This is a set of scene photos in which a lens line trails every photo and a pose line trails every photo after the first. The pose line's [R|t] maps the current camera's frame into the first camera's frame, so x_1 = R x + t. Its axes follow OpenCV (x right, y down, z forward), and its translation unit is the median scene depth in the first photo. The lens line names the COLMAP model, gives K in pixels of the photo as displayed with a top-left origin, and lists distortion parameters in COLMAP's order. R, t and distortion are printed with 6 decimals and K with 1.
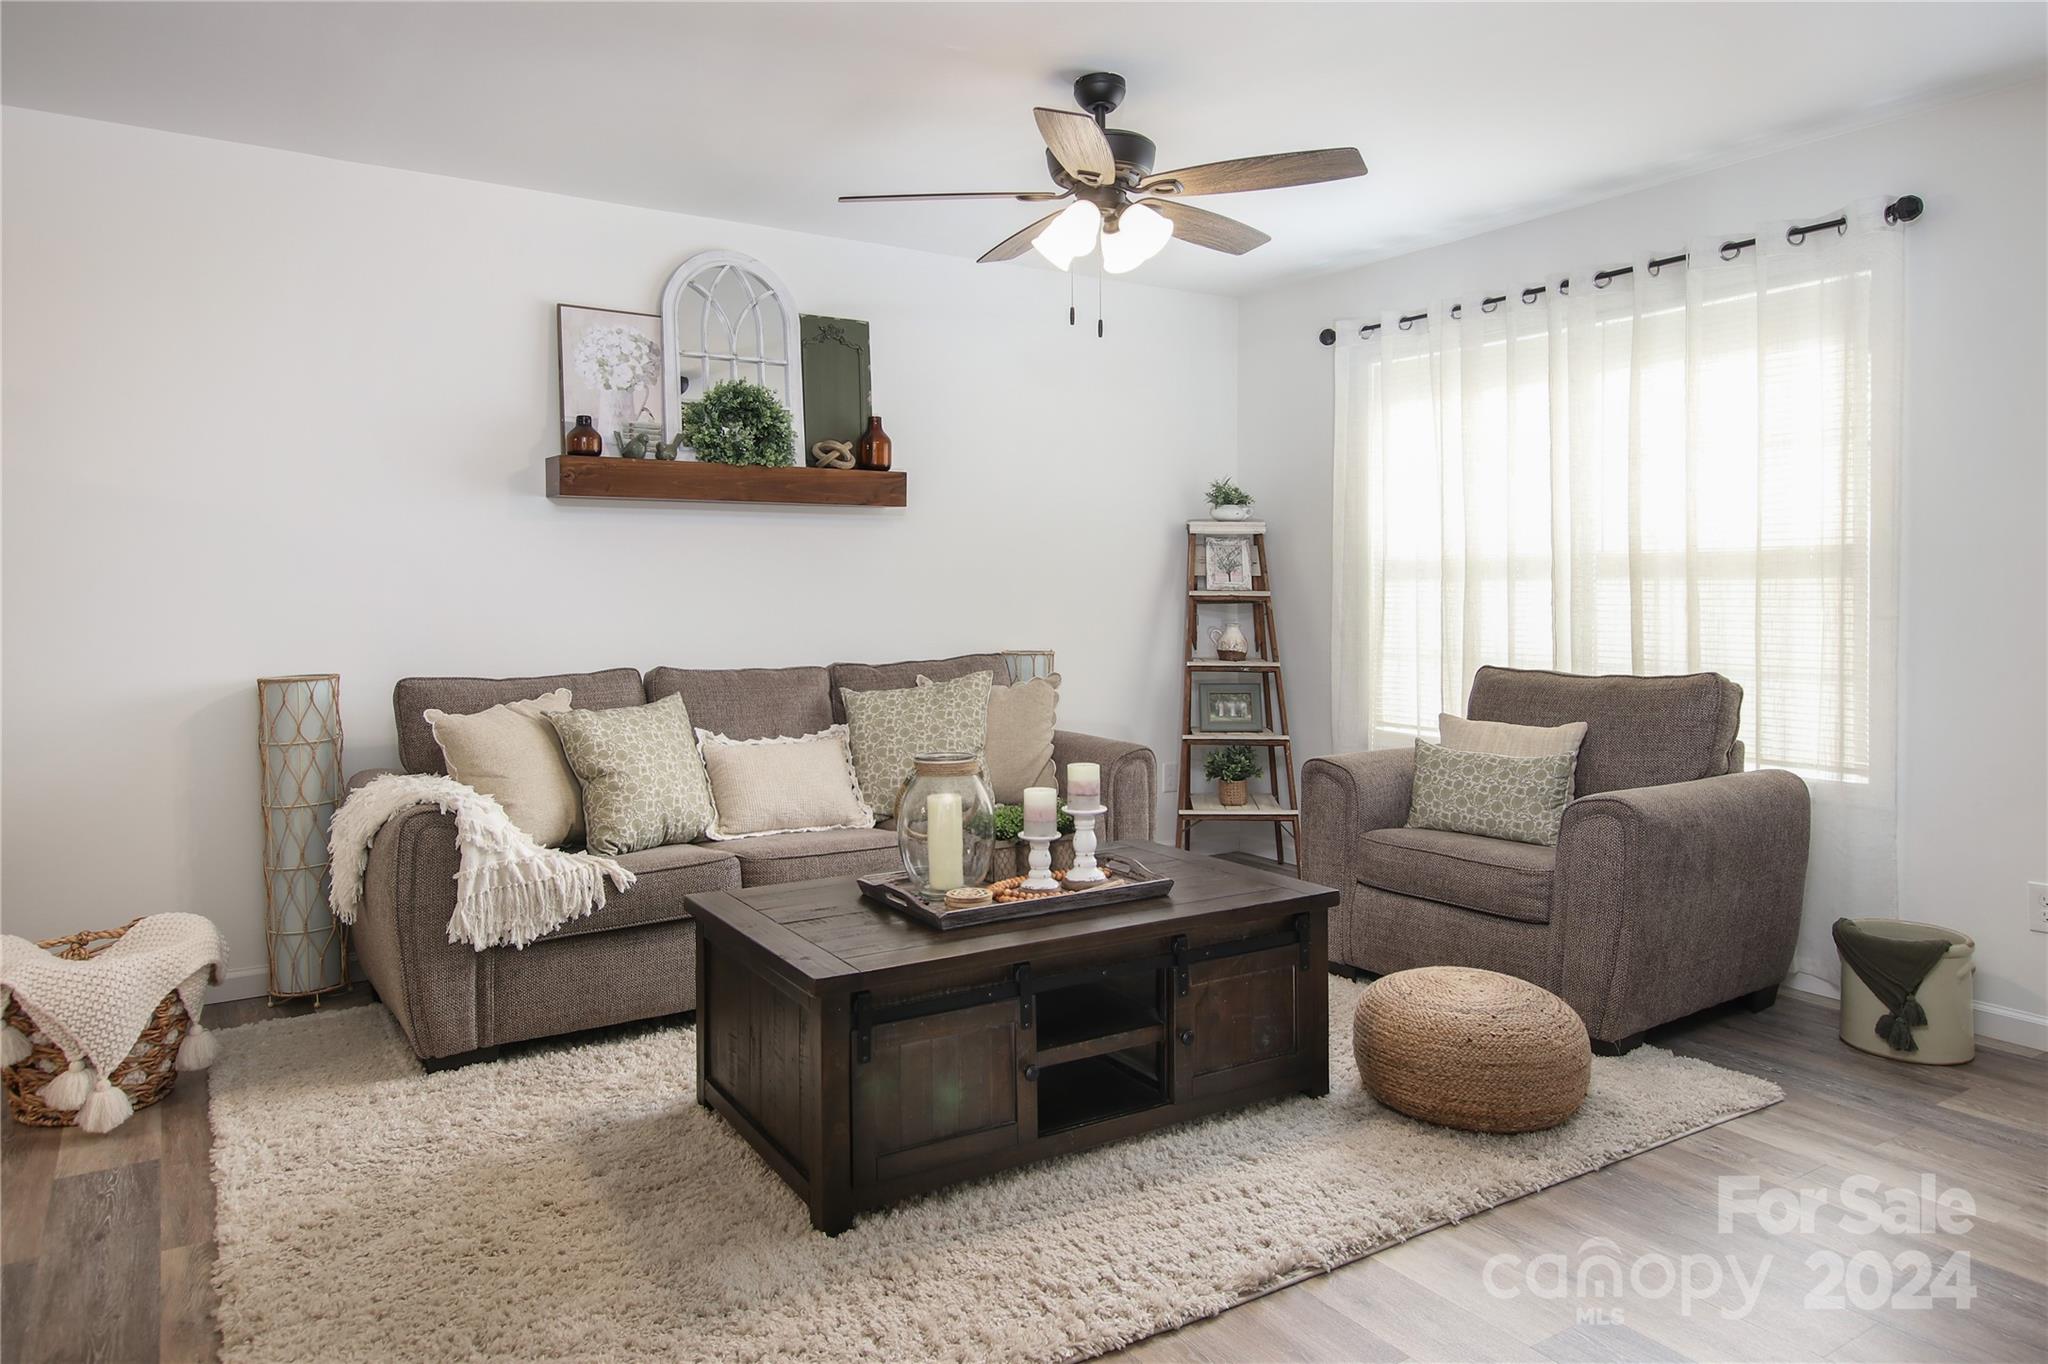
lens RADIAL K [[1307.6, 0, 1041.4], [0, 1307.6, 605.9], [0, 0, 1]] dist [0.011478, 0.007422]
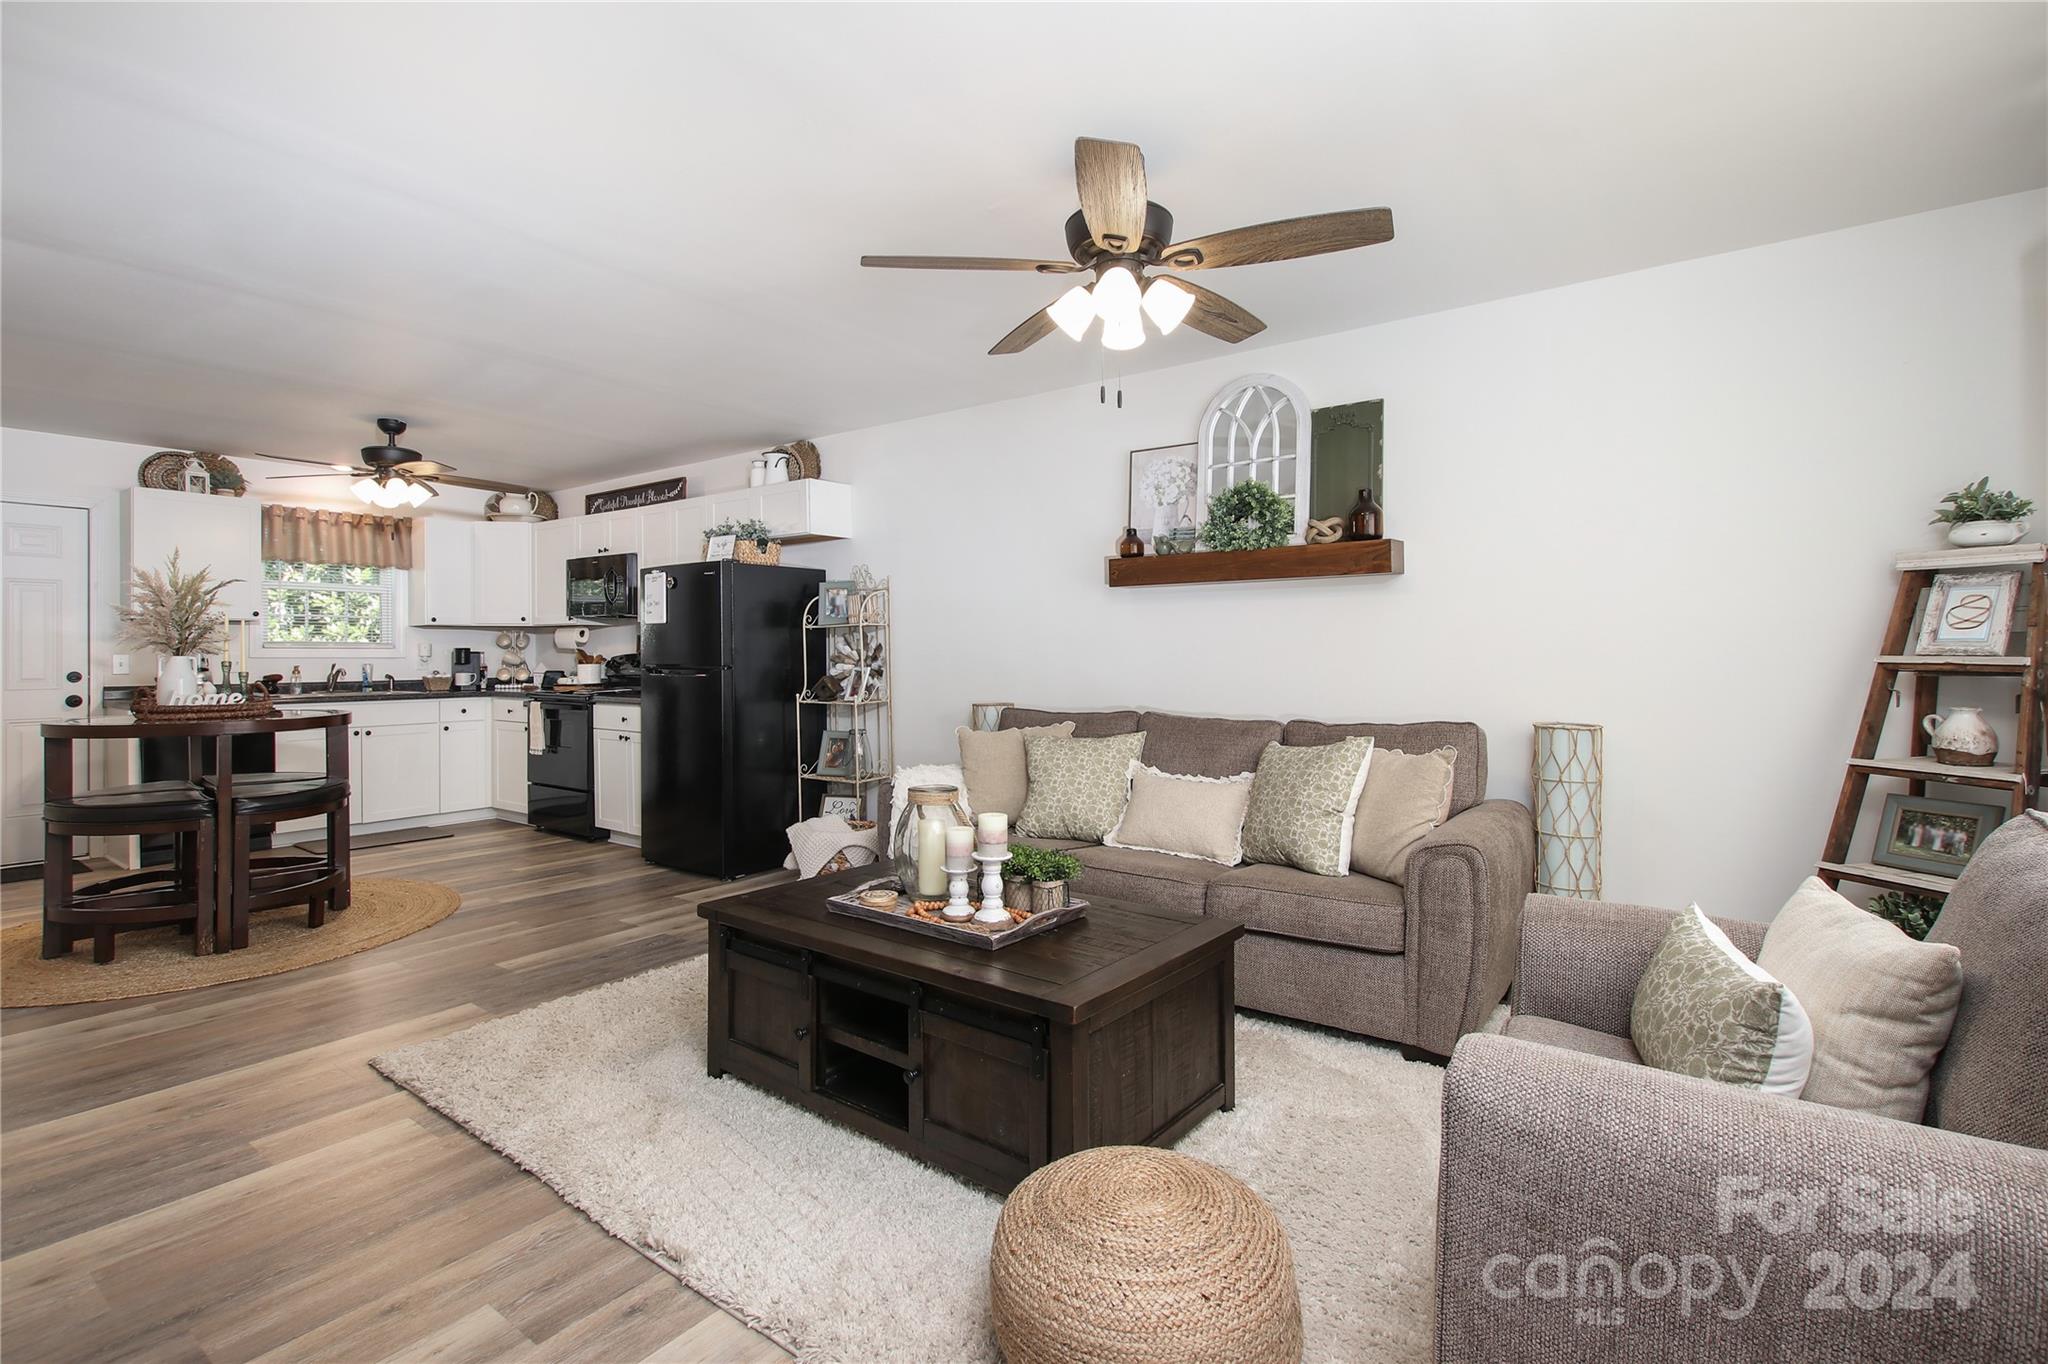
lens RADIAL K [[959.0, 0, 1017.9], [0, 959.0, 654.7], [0, 0, 1]] dist [0.009602, -0.004469]
pose [[0.336940, 0.005601, -0.941509, 0.577065], [-0.011813, 0.999929, 0.001721, -0.010174], [0.941452, 0.010542, 0.336982, 0.537364]]
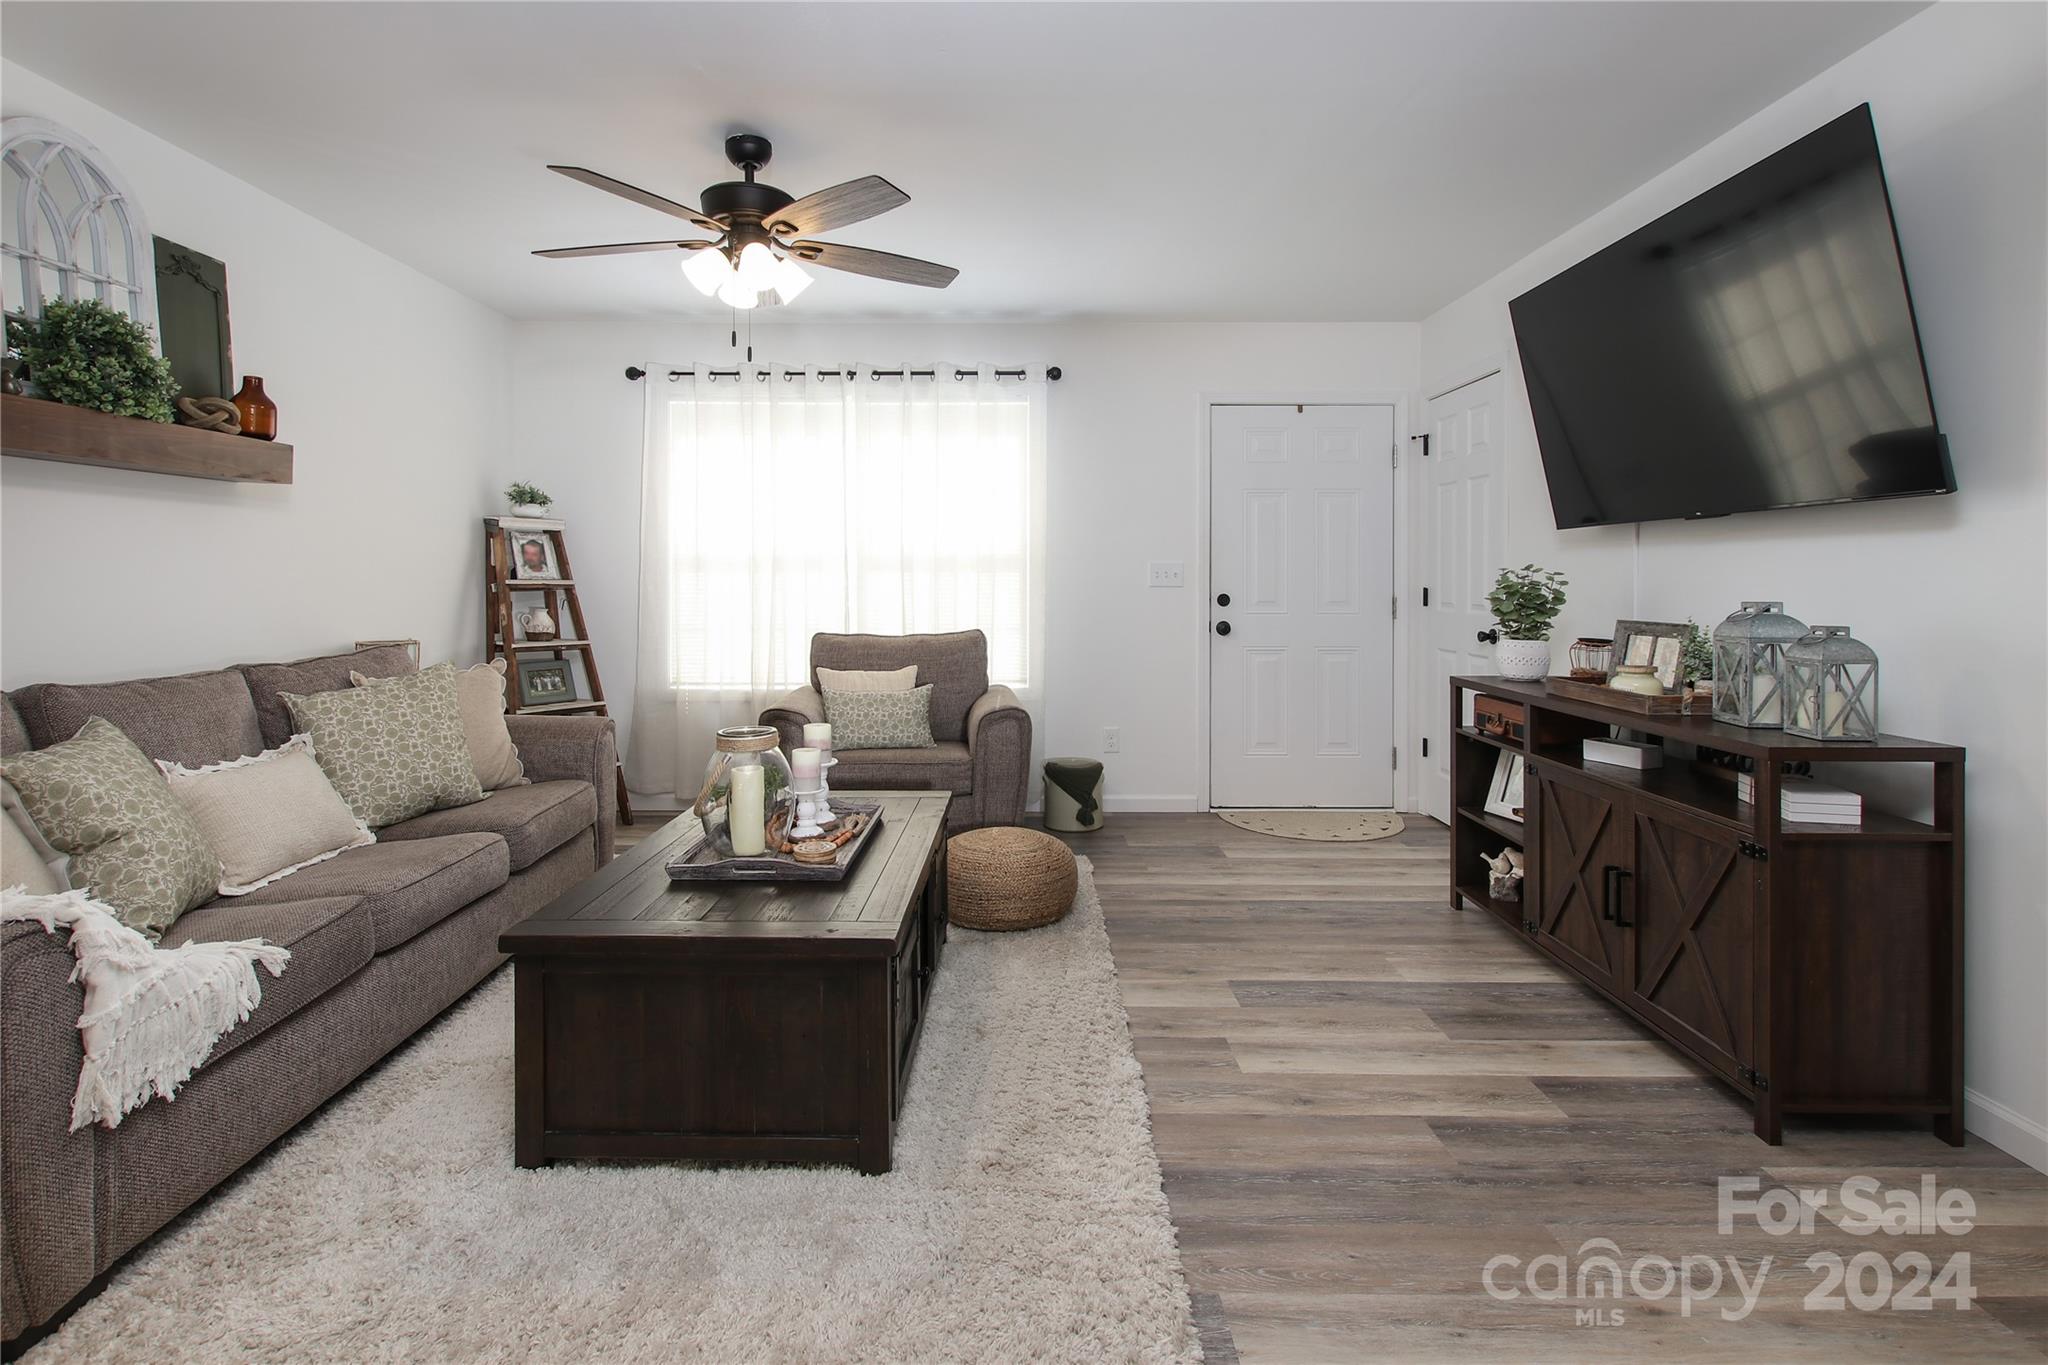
lens RADIAL K [[959.0, 0, 1003.7], [0, 959.0, 586.1], [0, 0, 1]] dist [0.009602, -0.004469]
pose [[0.555267, -0.003971, 0.831663, -0.431552], [0.009832, 0.999950, -0.001789, -0.000885], [-0.831614, 0.009170, 0.555278, 0.268963]]
